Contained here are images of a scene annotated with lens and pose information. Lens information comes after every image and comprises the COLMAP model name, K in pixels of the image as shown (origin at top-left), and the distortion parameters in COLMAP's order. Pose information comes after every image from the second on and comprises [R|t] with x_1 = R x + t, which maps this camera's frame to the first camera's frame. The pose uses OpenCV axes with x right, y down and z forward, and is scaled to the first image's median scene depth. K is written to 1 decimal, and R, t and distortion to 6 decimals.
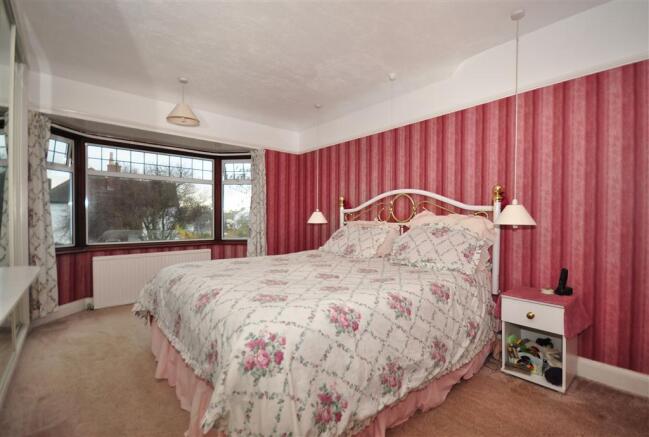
lens RADIAL K [[314.2, 0, 324.5], [0, 314.2, 218.5], [0, 0, 1]] dist [0.024709, -0.000052]
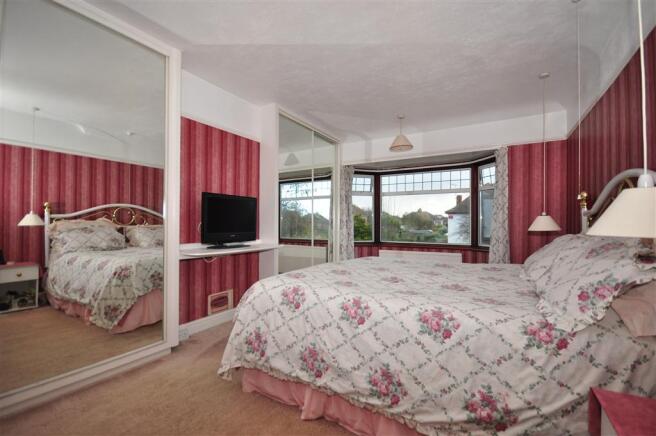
lens RADIAL K [[298.7, 0, 327.9], [0, 298.7, 222.3], [0, 0, 1]] dist [-0.002301, -0.000043]
pose [[0.287443, -0.002721, -0.957794, 0.592950], [-0.013464, 0.999886, -0.006881, 0.006742], [0.957703, 0.014874, 0.287374, 0.354341]]
